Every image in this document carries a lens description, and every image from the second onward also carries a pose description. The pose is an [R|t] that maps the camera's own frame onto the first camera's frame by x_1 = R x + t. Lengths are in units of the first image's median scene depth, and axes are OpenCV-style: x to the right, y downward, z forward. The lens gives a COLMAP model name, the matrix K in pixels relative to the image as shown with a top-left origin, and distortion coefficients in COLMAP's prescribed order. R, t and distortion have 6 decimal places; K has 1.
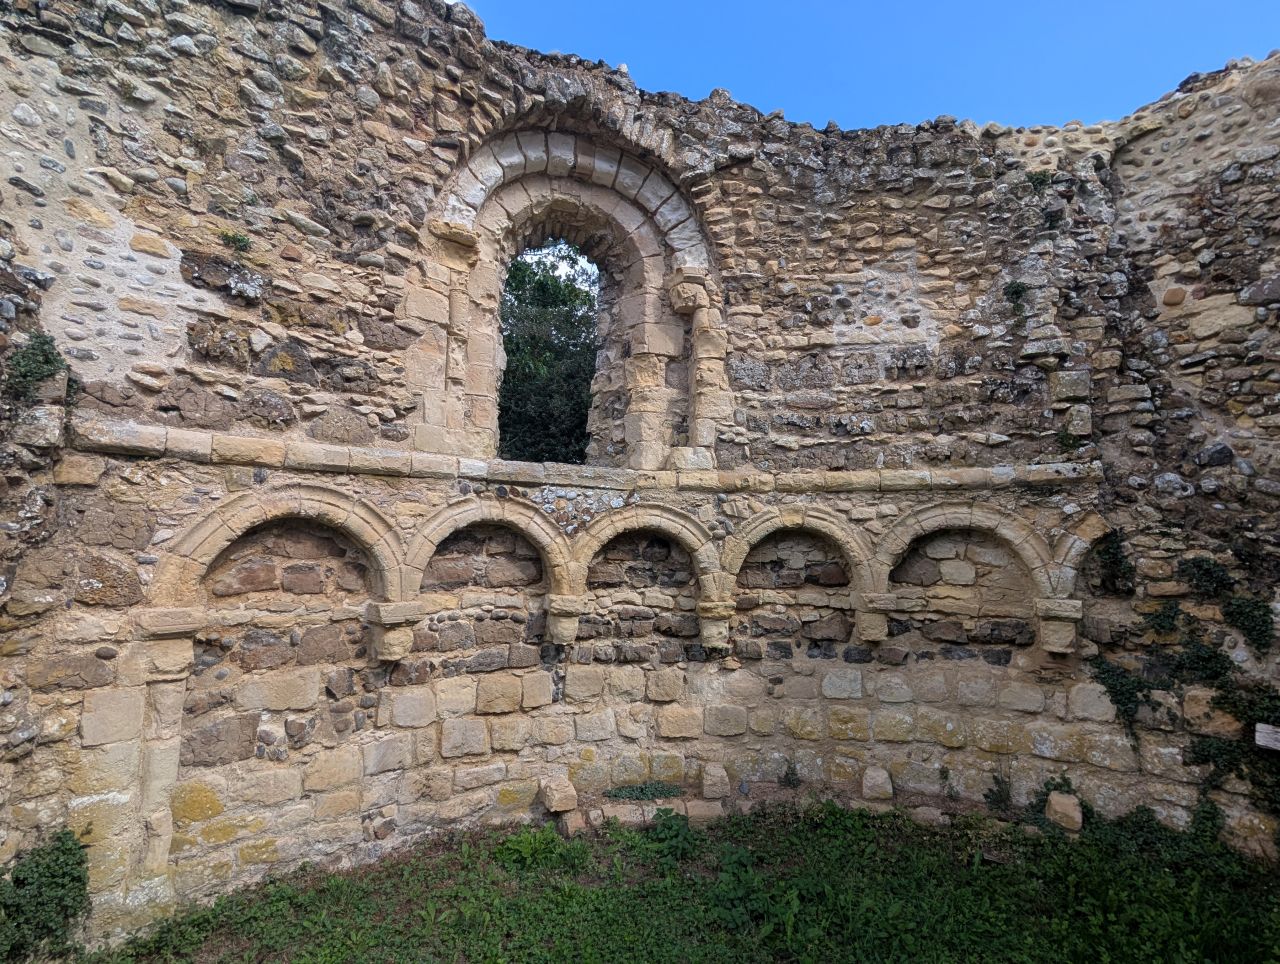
lens RADIAL K [[632.5, 0, 641.1], [0, 632.5, 477.2], [0, 0, 1]] dist [0.001361, -0.000516]
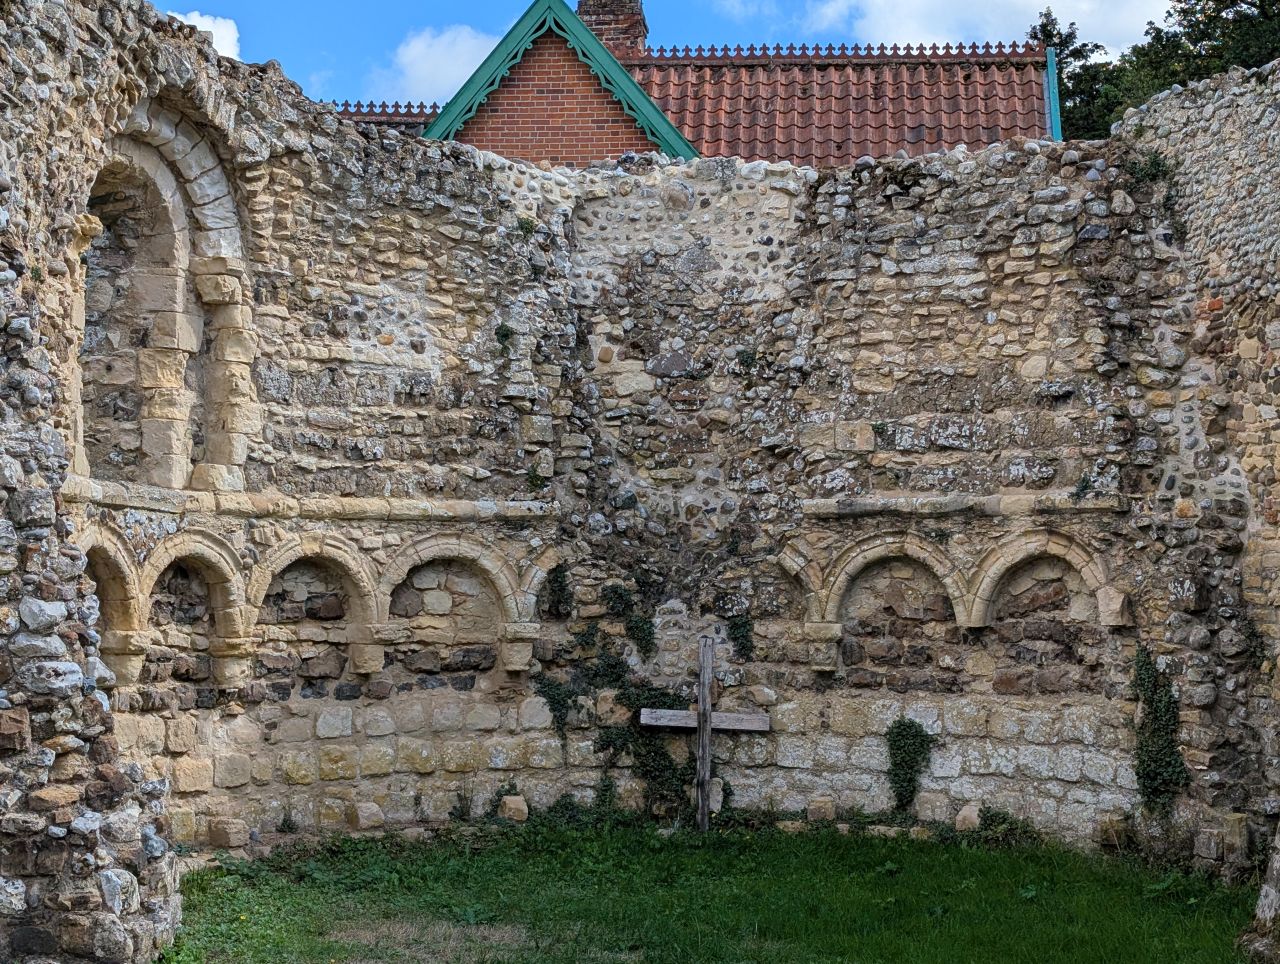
lens RADIAL K [[1840.1, 0, 641.2], [0, 1840.1, 481.2], [0, 0, 1]] dist [0.060171, 0.000000]
pose [[0.647538, 0.038963, 0.761036, -1.540310], [-0.075989, 0.997016, 0.013611, -0.106900], [-0.758235, -0.066644, 0.648566, -1.141406]]
